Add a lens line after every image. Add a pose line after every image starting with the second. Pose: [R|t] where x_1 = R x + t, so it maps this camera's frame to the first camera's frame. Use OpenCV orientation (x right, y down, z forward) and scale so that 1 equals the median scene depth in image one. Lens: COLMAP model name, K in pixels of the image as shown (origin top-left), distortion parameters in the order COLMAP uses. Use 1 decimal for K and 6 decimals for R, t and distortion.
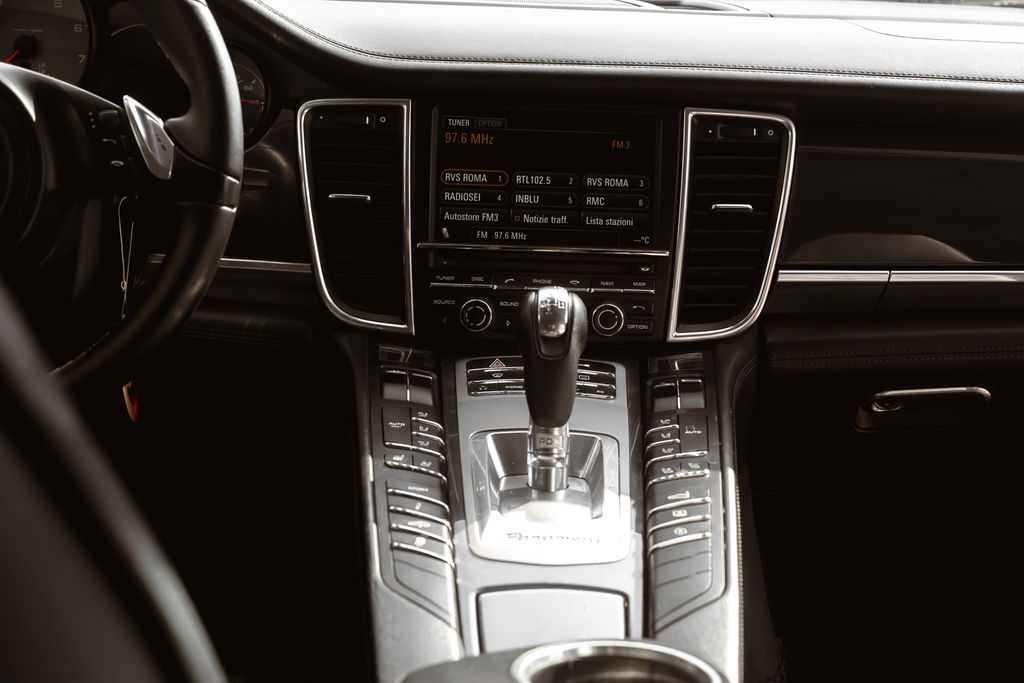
lens RADIAL K [[1861.3, 0, 512.0], [0, 1861.3, 341.5], [0, 0, 1]] dist [-0.021783, -0.064205]
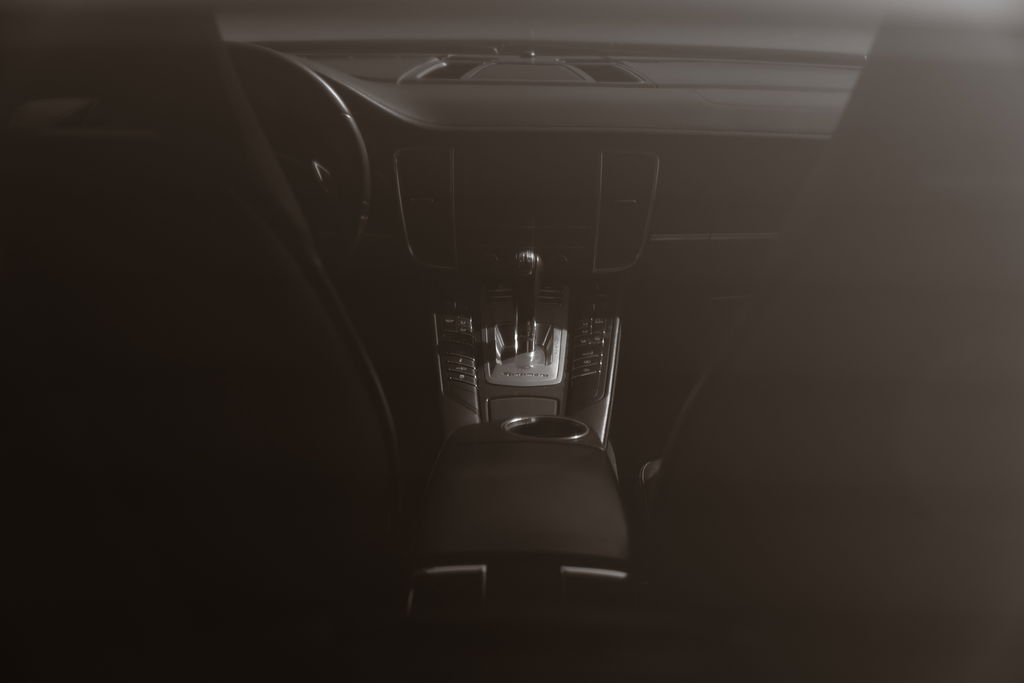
lens RADIAL K [[2067.5, 0, 512.0], [0, 2067.5, 341.5], [0, 0, 1]] dist [-0.006201, -0.007080]
pose [[0.999614, -0.015672, -0.022921, 0.058882], [0.017029, 0.998036, 0.060280, -0.069284], [0.021932, -0.060647, 0.997918, -1.276480]]
